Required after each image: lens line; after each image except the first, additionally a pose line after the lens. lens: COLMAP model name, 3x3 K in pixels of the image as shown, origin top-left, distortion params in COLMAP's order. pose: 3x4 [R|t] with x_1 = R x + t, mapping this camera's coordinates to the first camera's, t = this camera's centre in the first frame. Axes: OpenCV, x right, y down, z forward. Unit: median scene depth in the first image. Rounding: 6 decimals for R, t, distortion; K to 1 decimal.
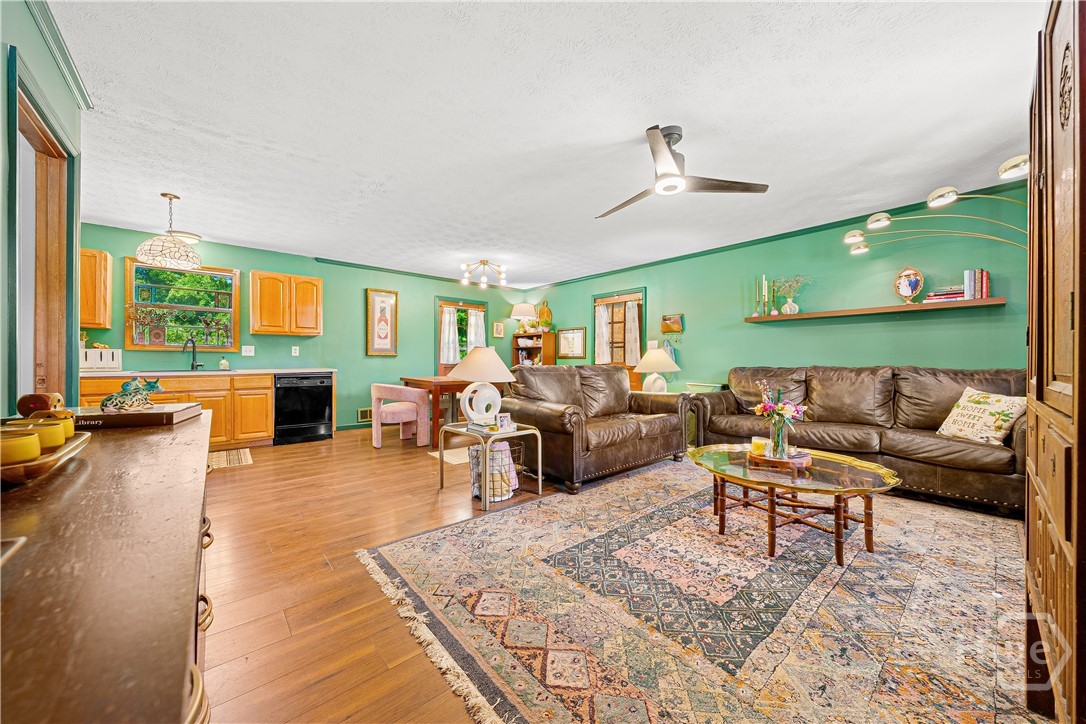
lens RADIAL K [[394.1, 0, 540.8], [0, 394.1, 365.1], [0, 0, 1]] dist [0.002156, 0.000115]
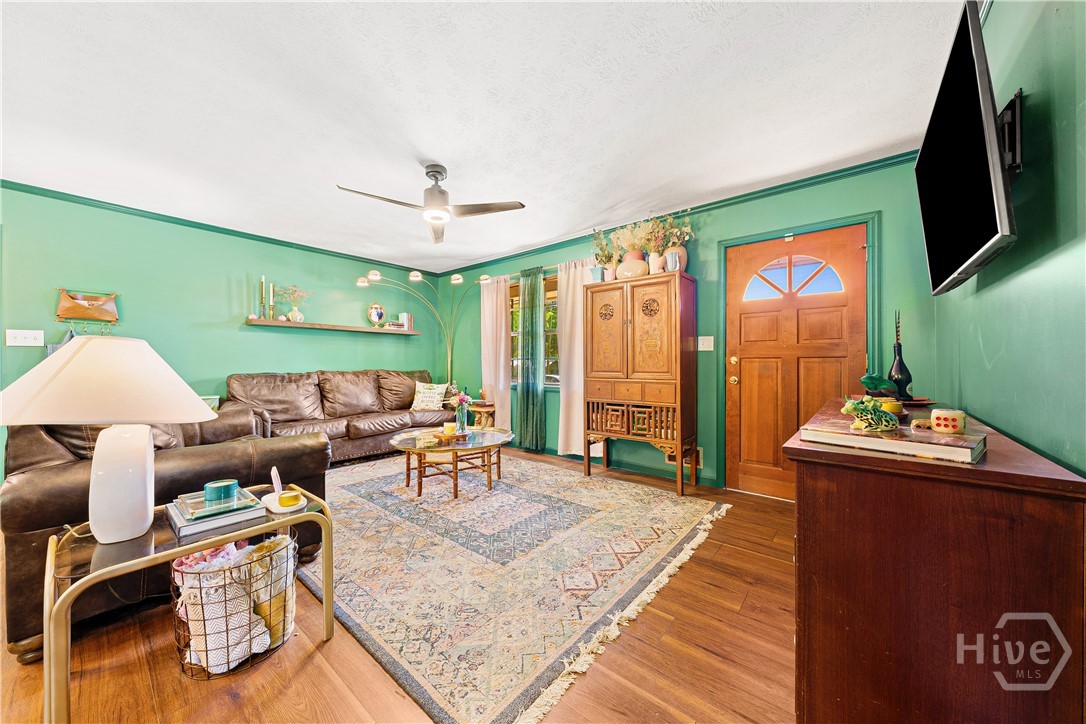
lens RADIAL K [[394.1, 0, 539.0], [0, 394.1, 367.2], [0, 0, 1]] dist [0.002156, 0.000115]
pose [[-0.182108, -0.010243, 0.983225, -0.898548], [0.008275, 0.999894, 0.011949, -0.027224], [-0.983244, 0.010313, -0.182004, 0.964843]]
